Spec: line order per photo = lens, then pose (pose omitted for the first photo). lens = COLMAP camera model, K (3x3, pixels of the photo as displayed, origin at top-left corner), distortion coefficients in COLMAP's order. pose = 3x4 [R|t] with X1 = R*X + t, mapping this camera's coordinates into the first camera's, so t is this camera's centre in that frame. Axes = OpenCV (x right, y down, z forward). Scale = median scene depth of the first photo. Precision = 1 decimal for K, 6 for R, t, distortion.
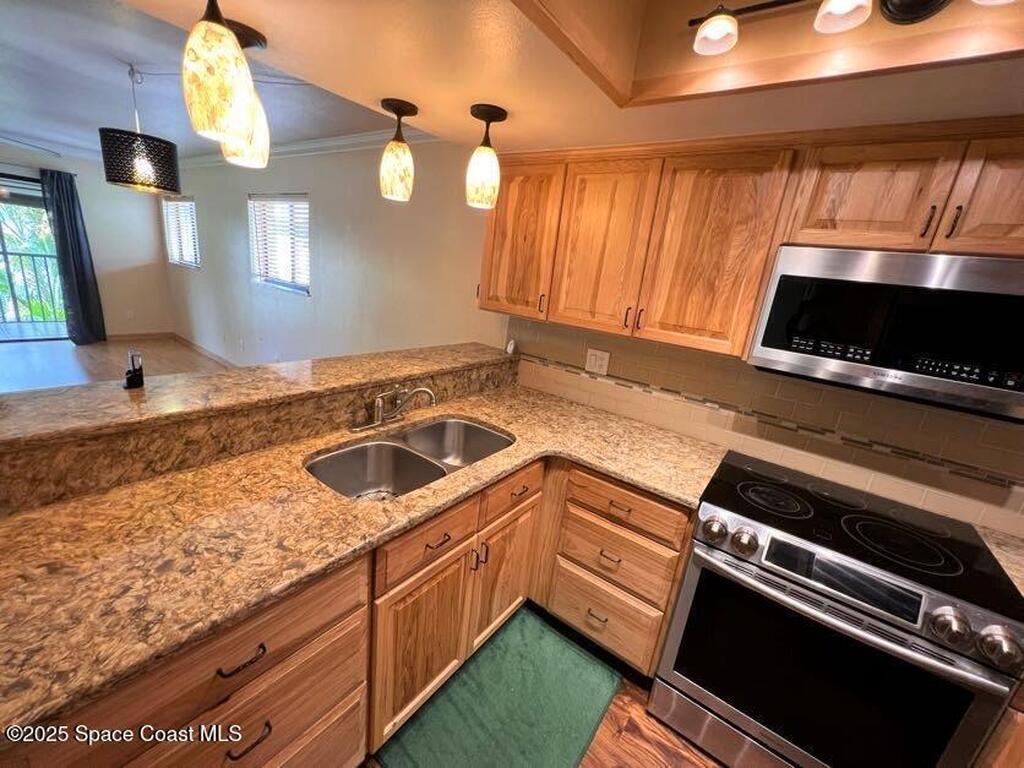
lens RADIAL K [[409.1, 0, 513.0], [0, 409.1, 386.0], [0, 0, 1]] dist [-0.001275, 0.000336]
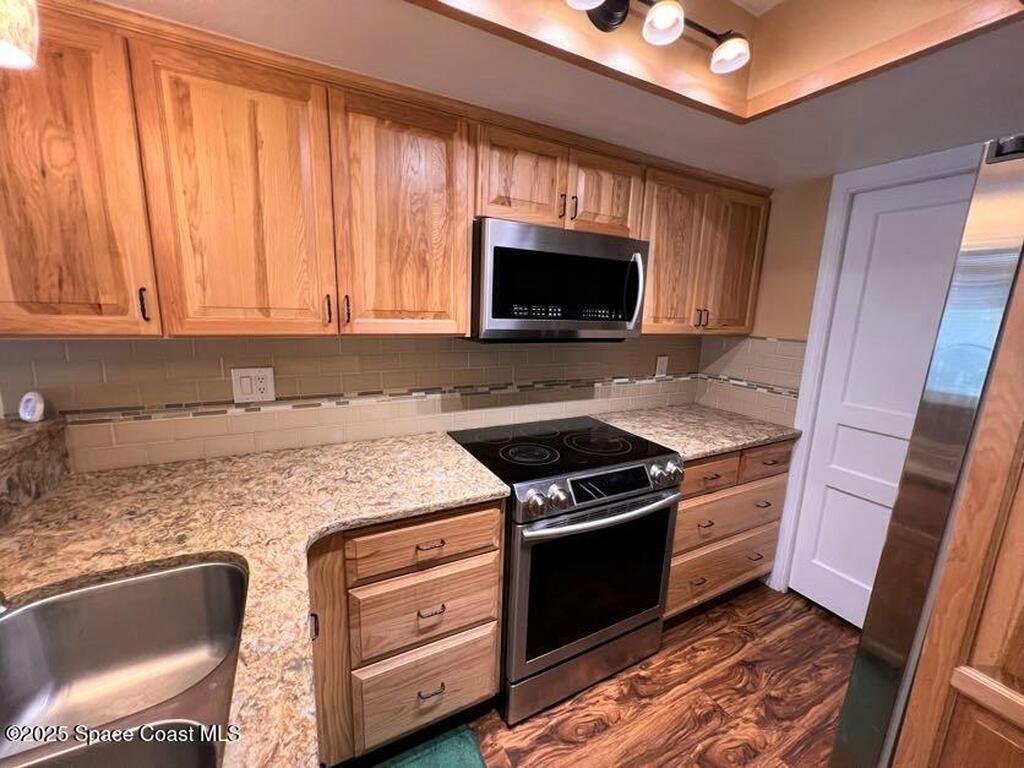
lens RADIAL K [[409.1, 0, 513.0], [0, 409.1, 386.0], [0, 0, 1]] dist [-0.001275, 0.000336]
pose [[0.439788, -0.265933, 0.857827, -0.237142], [0.259834, 0.951983, 0.161911, -0.073501], [-0.859693, 0.151686, 0.487769, 0.405213]]
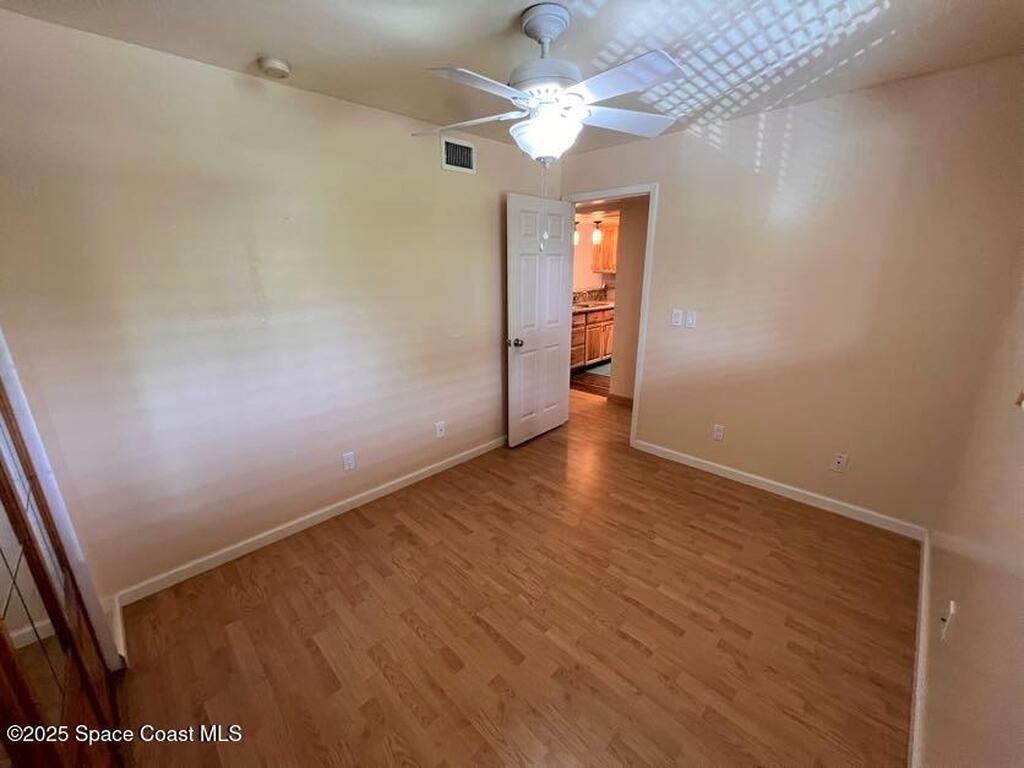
lens RADIAL K [[409.1, 0, 513.0], [0, 409.1, 386.0], [0, 0, 1]] dist [-0.001275, 0.000336]
pose [[0.982049, -0.076166, -0.172565, -0.274167], [0.076718, 0.997047, -0.003478, 0.828929], [0.172321, -0.009824, 0.984992, -2.849291]]
